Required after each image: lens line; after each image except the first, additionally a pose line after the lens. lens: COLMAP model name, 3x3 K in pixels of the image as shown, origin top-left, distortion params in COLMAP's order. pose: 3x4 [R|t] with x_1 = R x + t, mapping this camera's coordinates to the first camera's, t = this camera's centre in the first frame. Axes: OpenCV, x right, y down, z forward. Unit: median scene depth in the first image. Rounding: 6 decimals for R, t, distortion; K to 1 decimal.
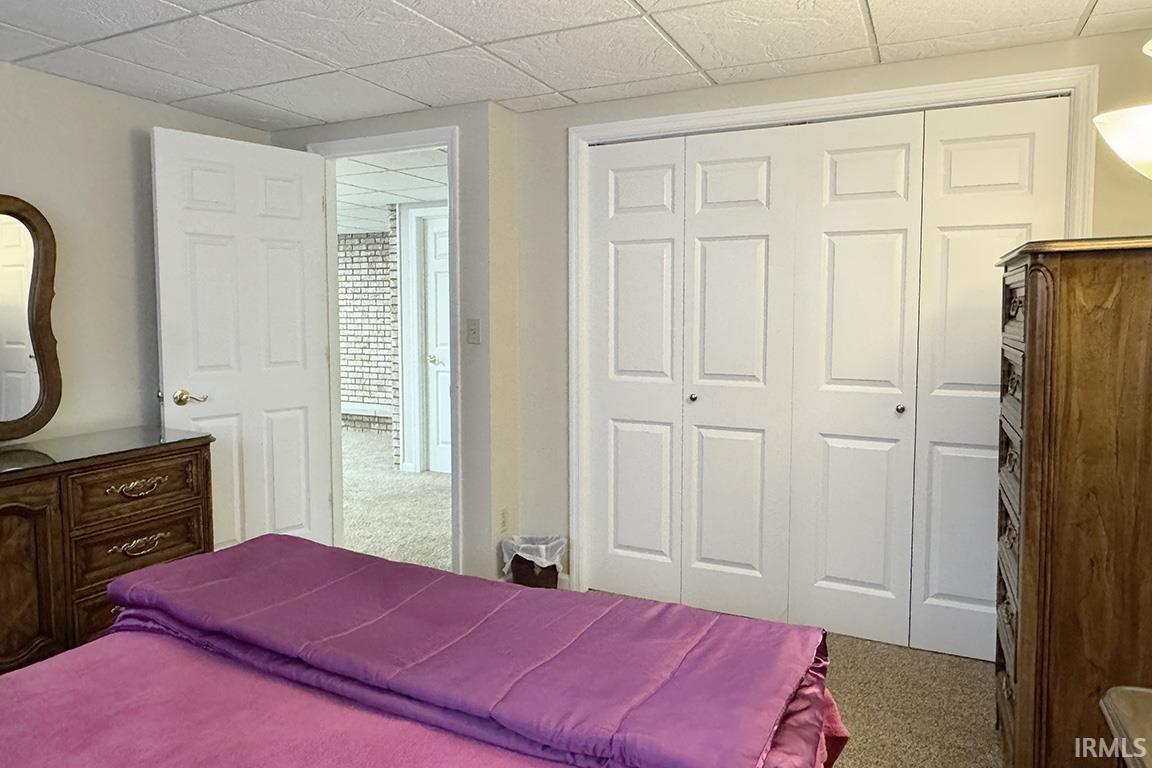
lens RADIAL K [[743.0, 0, 574.0], [0, 743.0, 366.6], [0, 0, 1]] dist [0.000597, -0.000029]
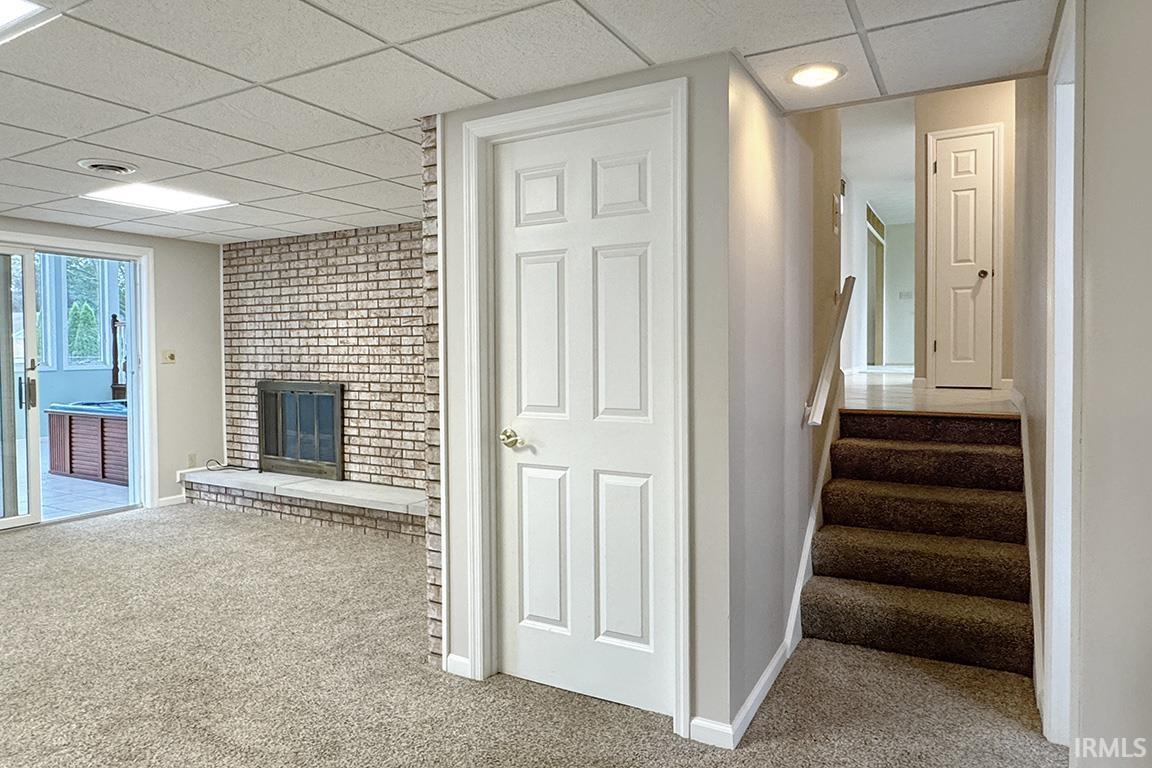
lens RADIAL K [[719.0, 0, 574.6], [0, 719.0, 373.6], [0, 0, 1]] dist [-0.002739, 0.000359]
pose [[0.997892, -0.004634, -0.064735, -0.085415], [0.001942, 0.999133, -0.041585, -0.023069], [0.064871, 0.041371, 0.997036, 0.388471]]
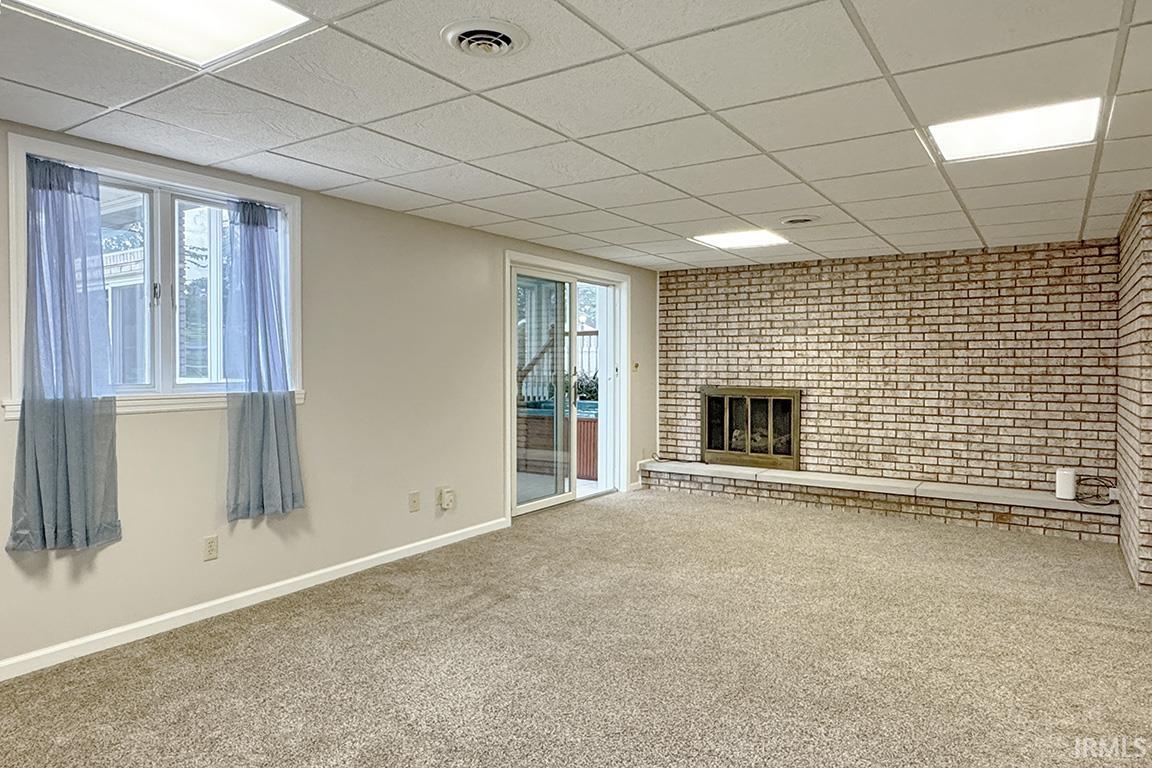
lens RADIAL K [[730.3, 0, 573.2], [0, 730.3, 383.9], [0, 0, 1]] dist [-0.001961, 0.000634]
pose [[0.990957, 0.004699, -0.134098, -0.482404], [-0.011422, 0.998714, -0.049404, -0.005352], [0.133694, 0.050489, 0.989736, 0.208628]]
